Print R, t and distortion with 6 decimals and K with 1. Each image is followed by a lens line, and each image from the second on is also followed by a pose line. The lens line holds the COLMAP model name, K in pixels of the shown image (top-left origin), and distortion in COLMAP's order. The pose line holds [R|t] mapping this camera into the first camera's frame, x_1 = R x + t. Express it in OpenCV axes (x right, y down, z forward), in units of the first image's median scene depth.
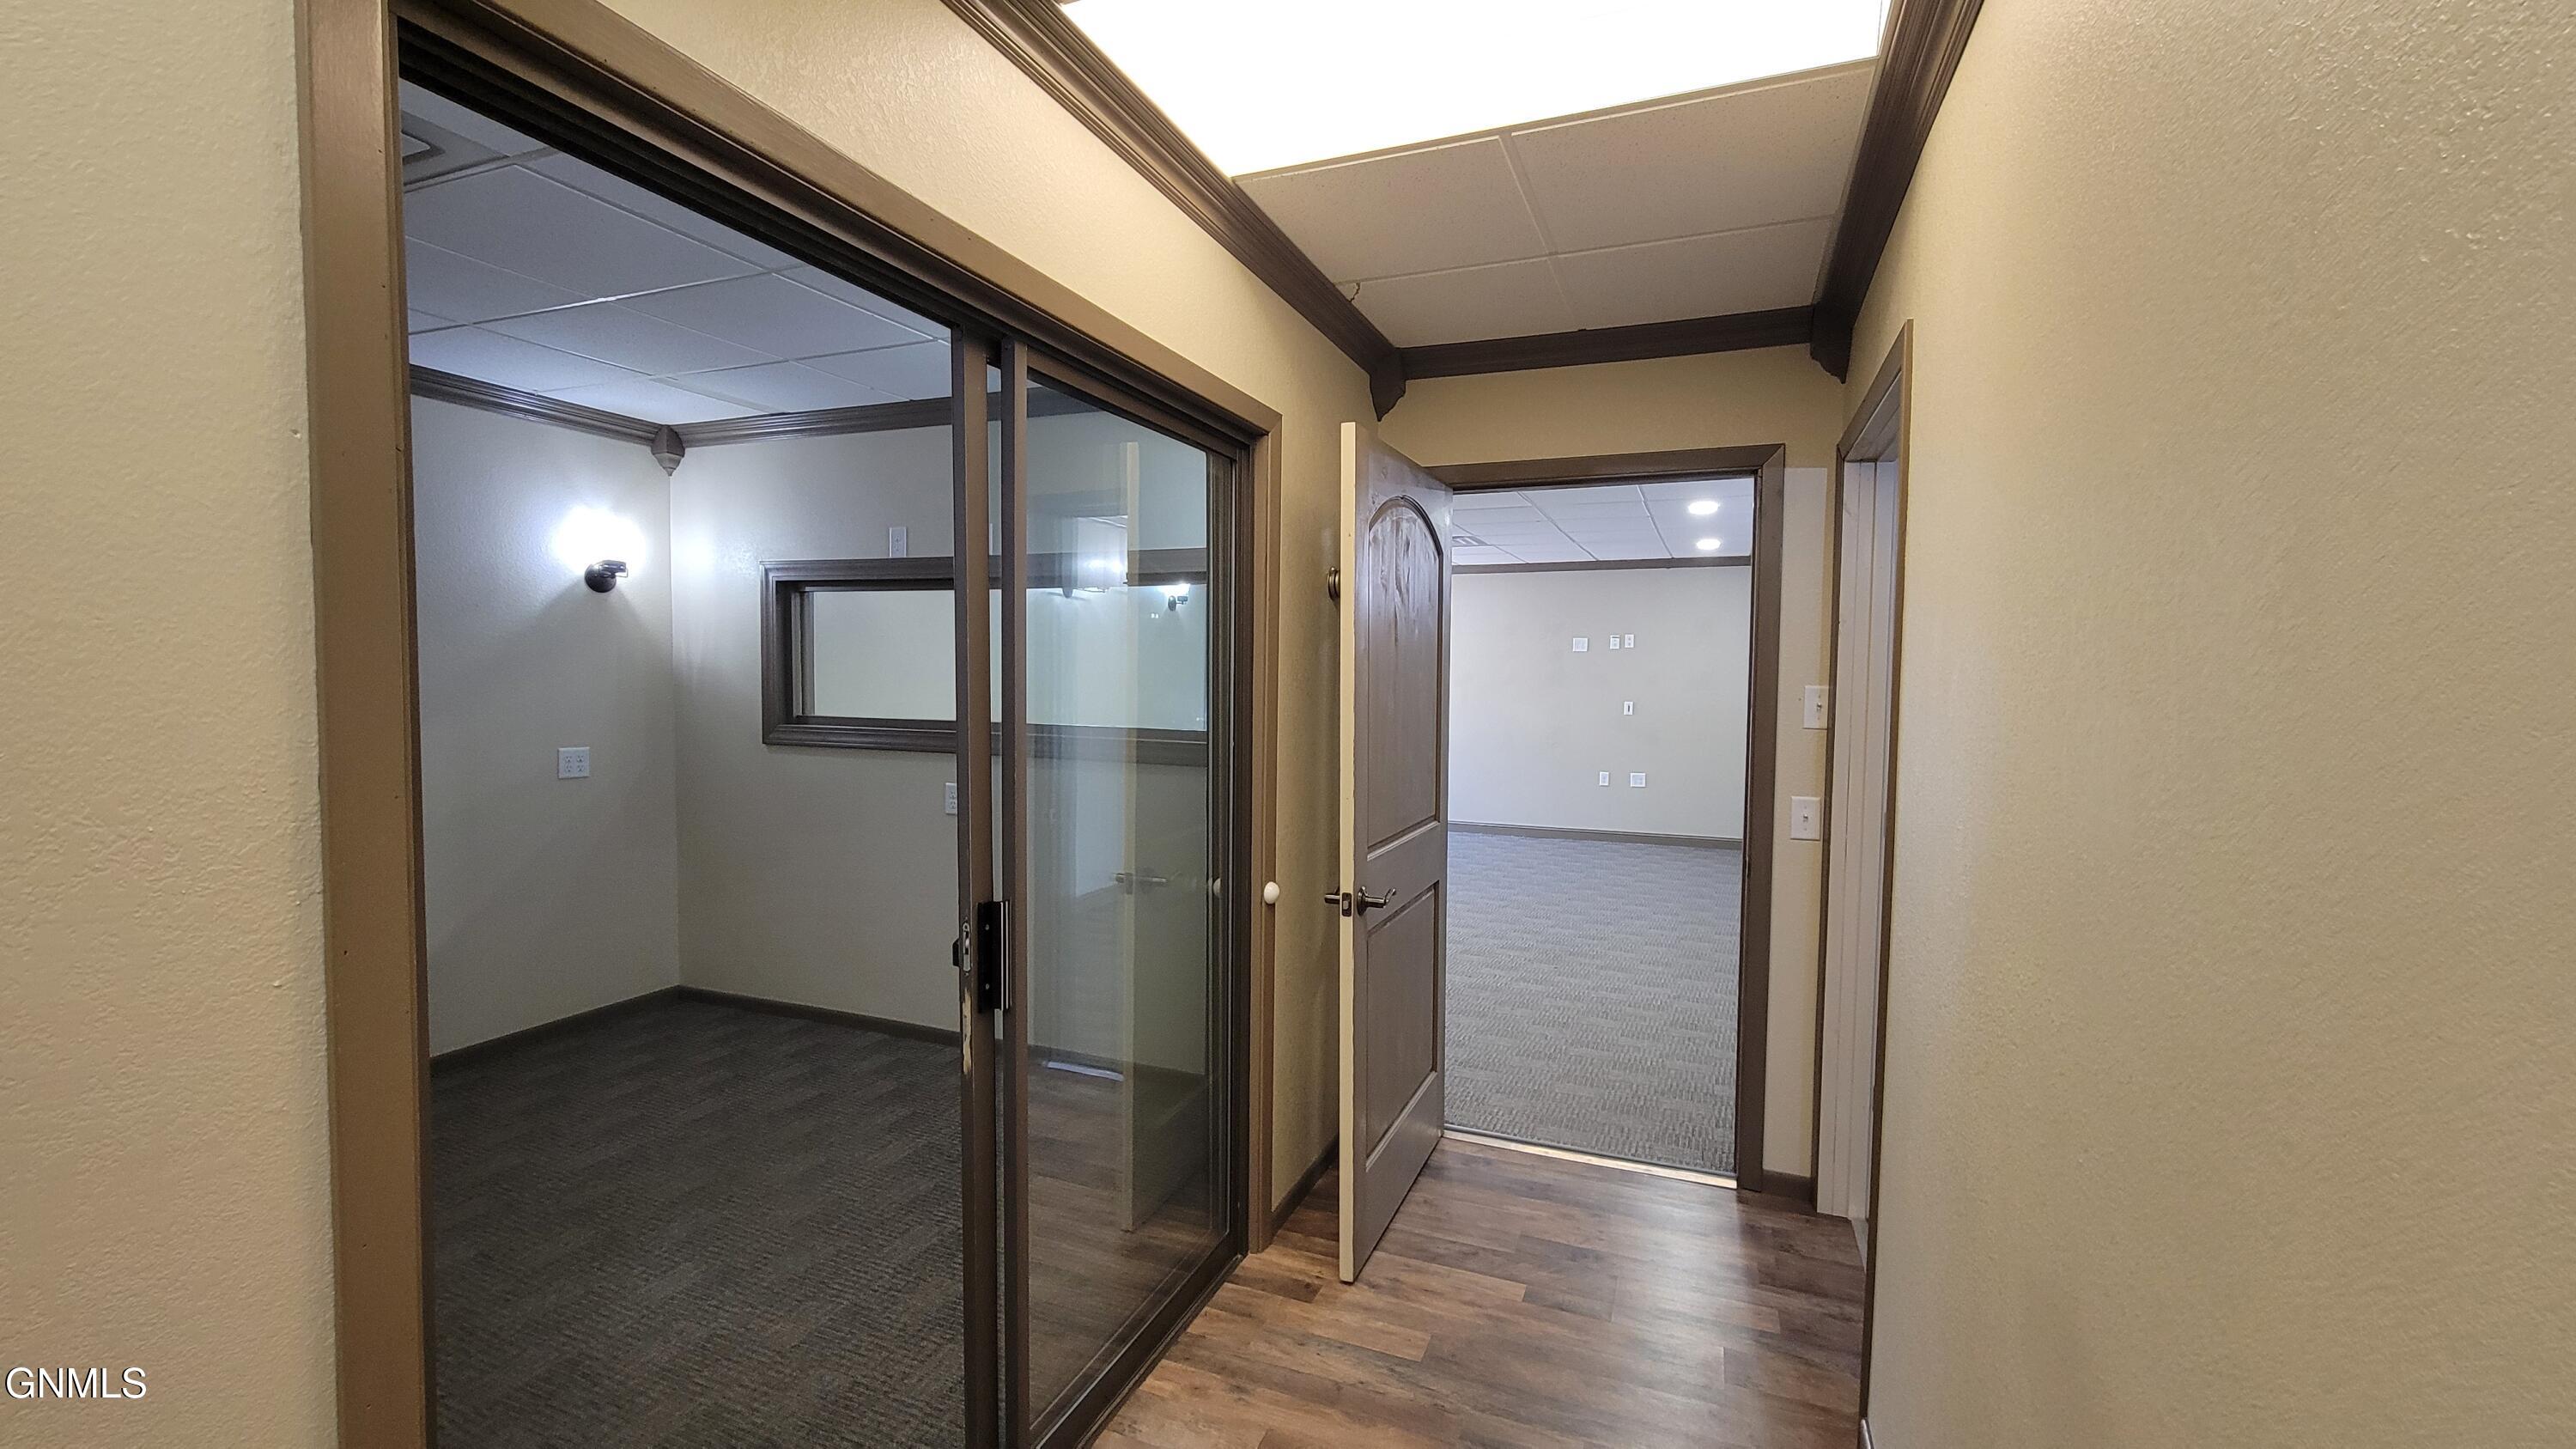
lens RADIAL K [[1050.6, 0, 1291.4], [0, 1050.6, 727.1], [0, 0, 1]] dist [0.001366, -0.002479]
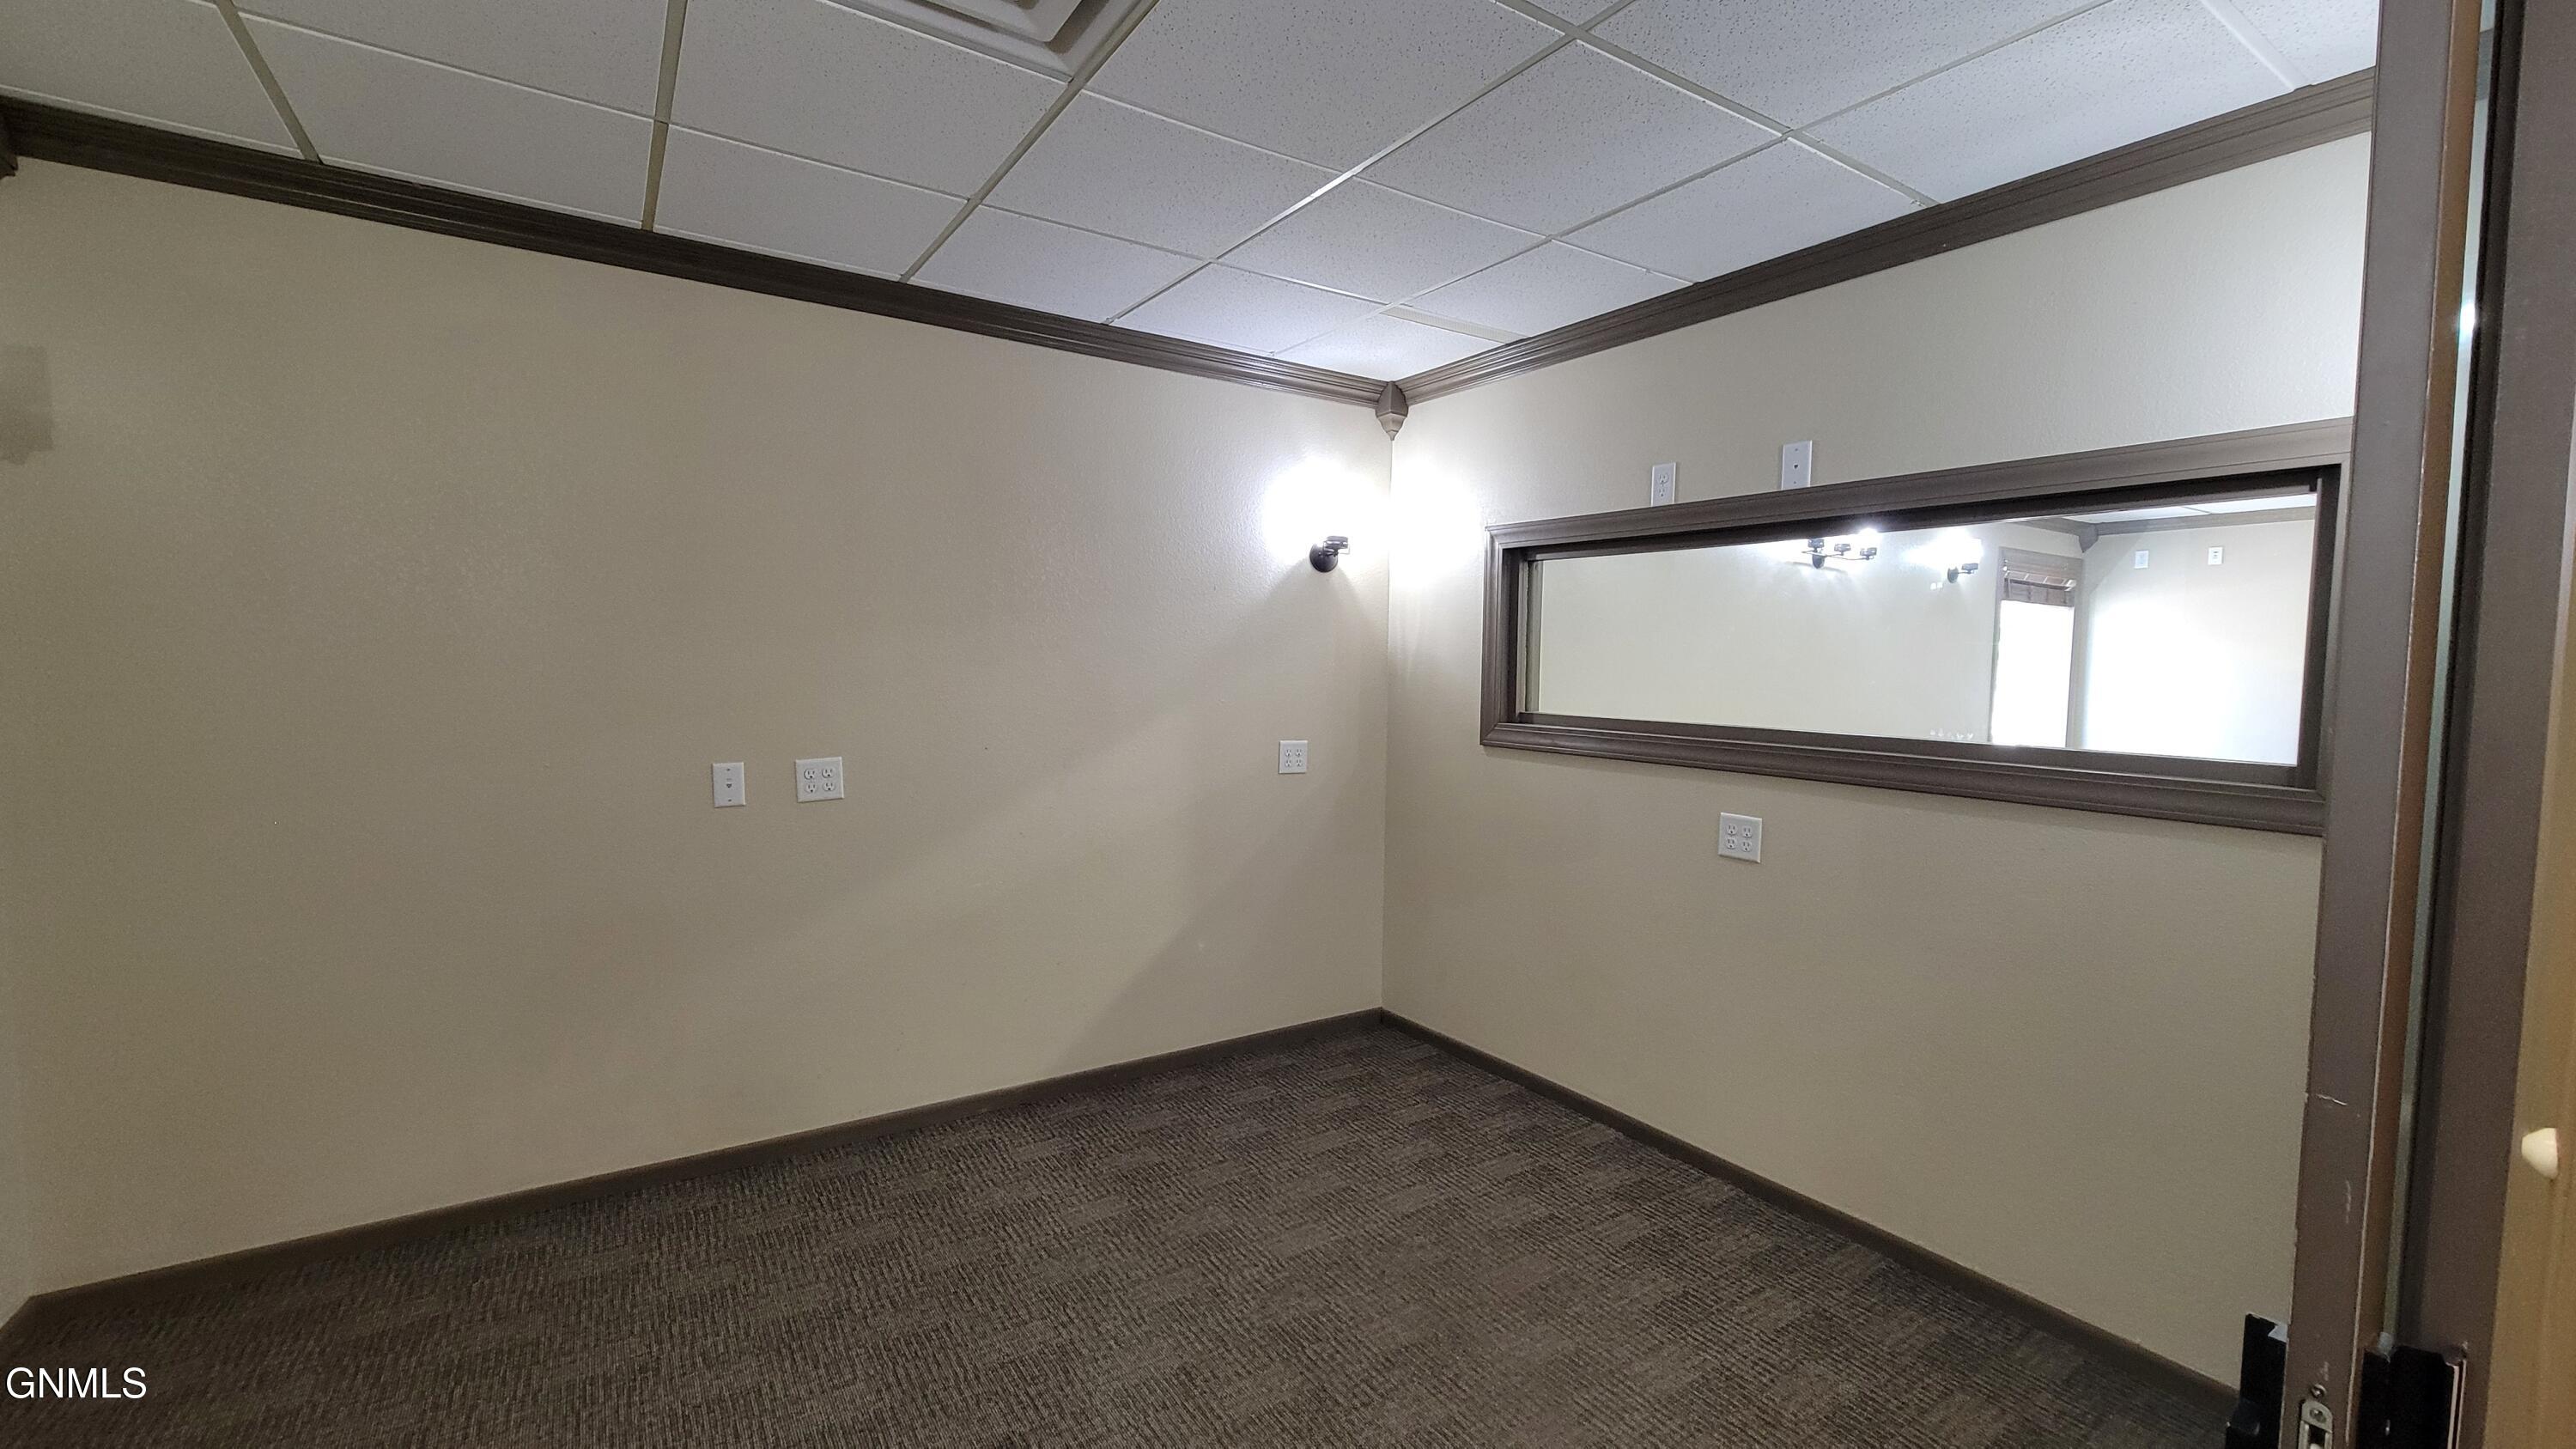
lens RADIAL K [[1050.6, 0, 1291.4], [0, 1050.6, 727.1], [0, 0, 1]] dist [0.001366, -0.002479]
pose [[0.826719, 0.034192, -0.561576, -0.162281], [-0.032348, 0.999389, 0.013227, -0.004714], [0.561685, 0.007231, 0.827320, 0.228608]]
